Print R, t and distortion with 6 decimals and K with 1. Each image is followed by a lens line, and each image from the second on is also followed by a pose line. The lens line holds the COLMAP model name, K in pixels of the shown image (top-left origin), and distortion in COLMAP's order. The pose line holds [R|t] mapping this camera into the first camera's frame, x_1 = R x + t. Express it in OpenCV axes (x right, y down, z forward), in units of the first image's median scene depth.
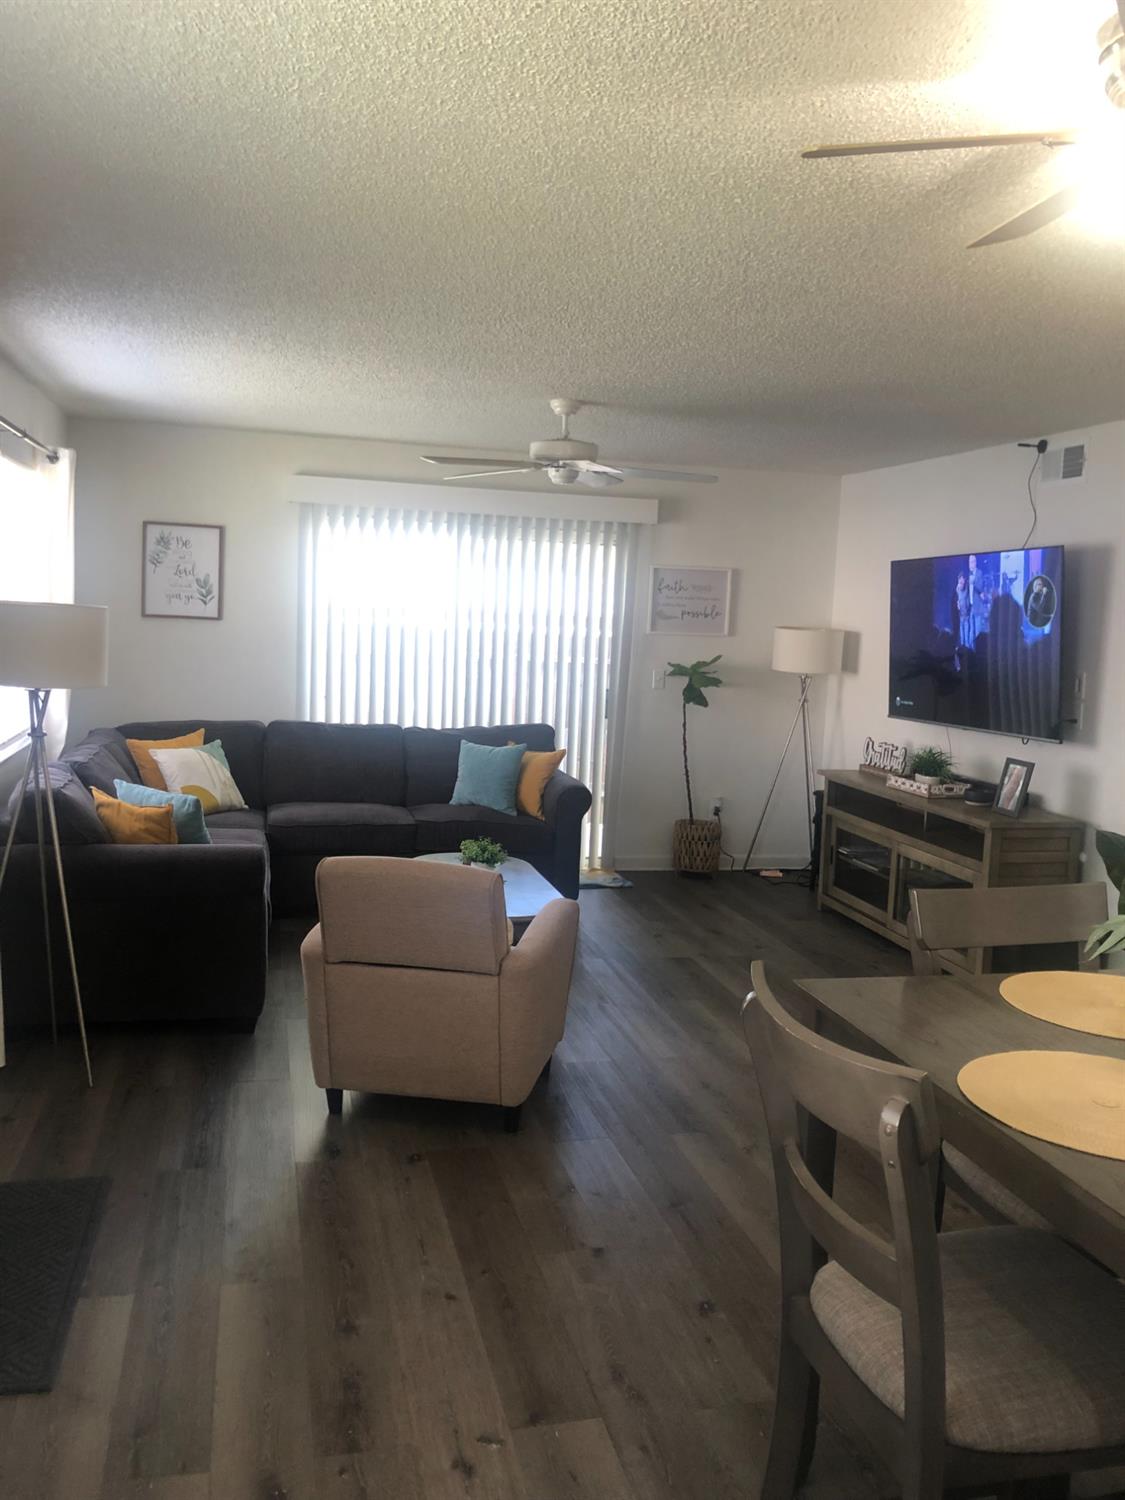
lens RADIAL K [[1248.5, 0, 562.5], [0, 1248.5, 750.0], [0, 0, 1]] dist [0.008187, -0.000915]
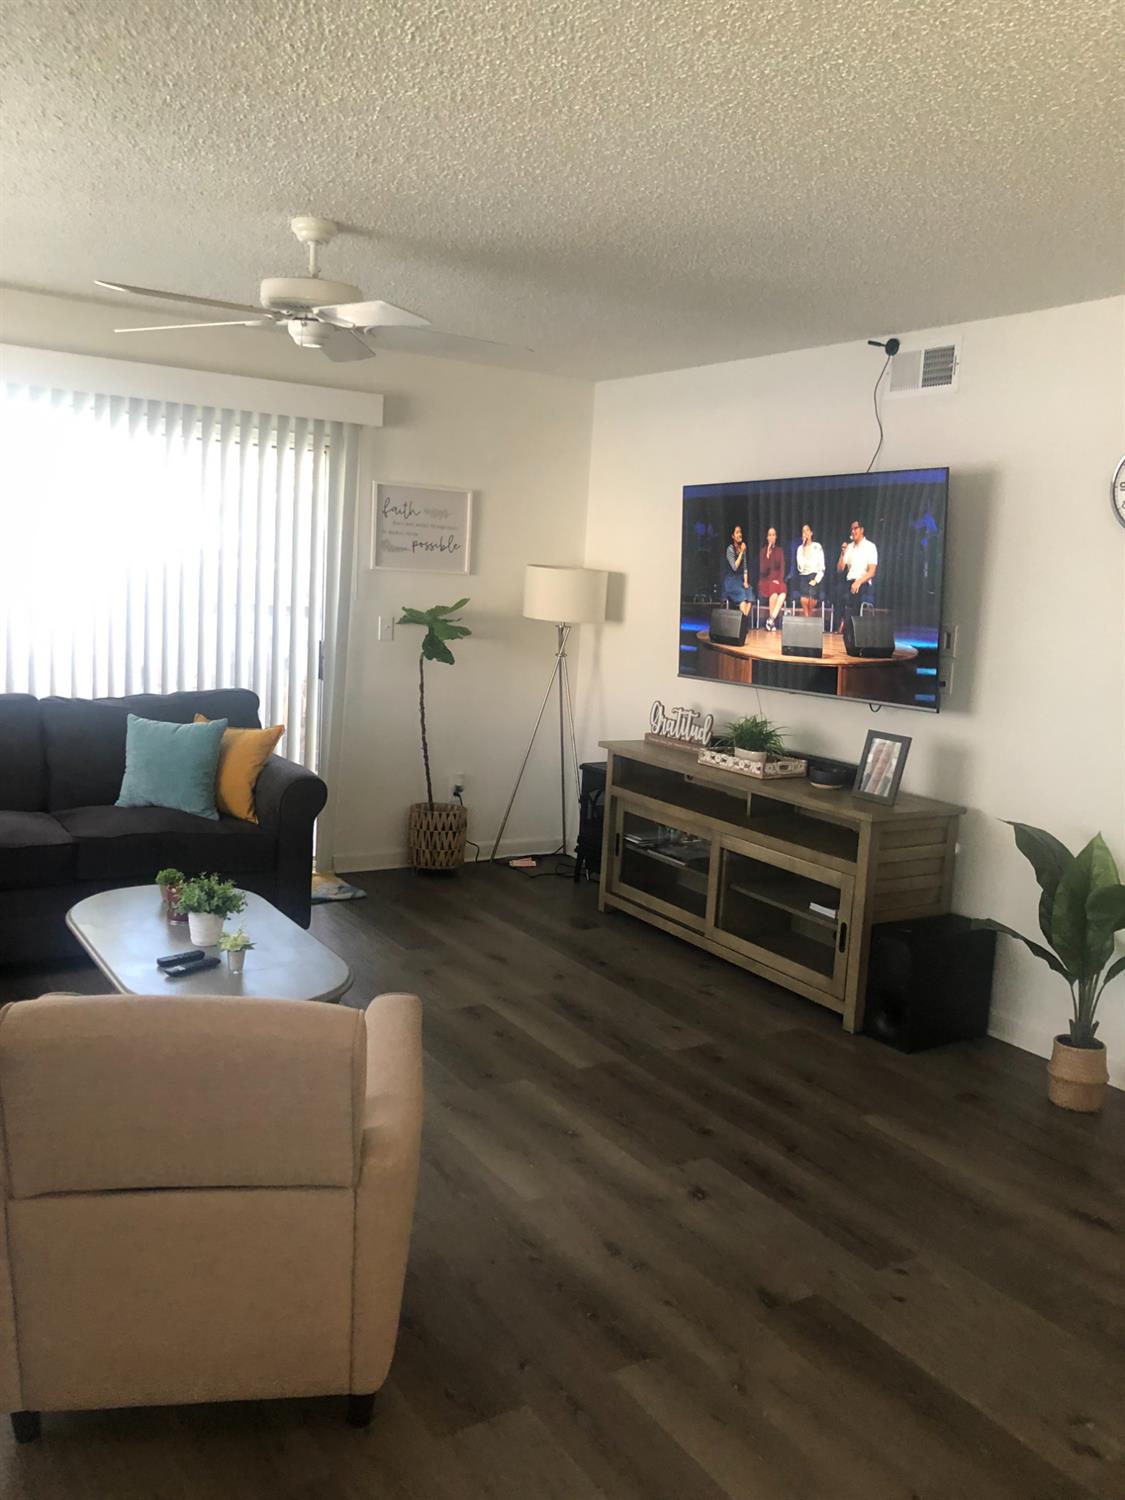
lens RADIAL K [[1307.6, 0, 630.3], [0, 1307.6, 753.2], [0, 0, 1]] dist [0.137452, -0.473361]
pose [[0.945539, -0.030509, 0.324075, -0.055097], [0.015720, 0.998716, 0.048157, -0.017907], [-0.325128, -0.040440, 0.944805, 0.190052]]
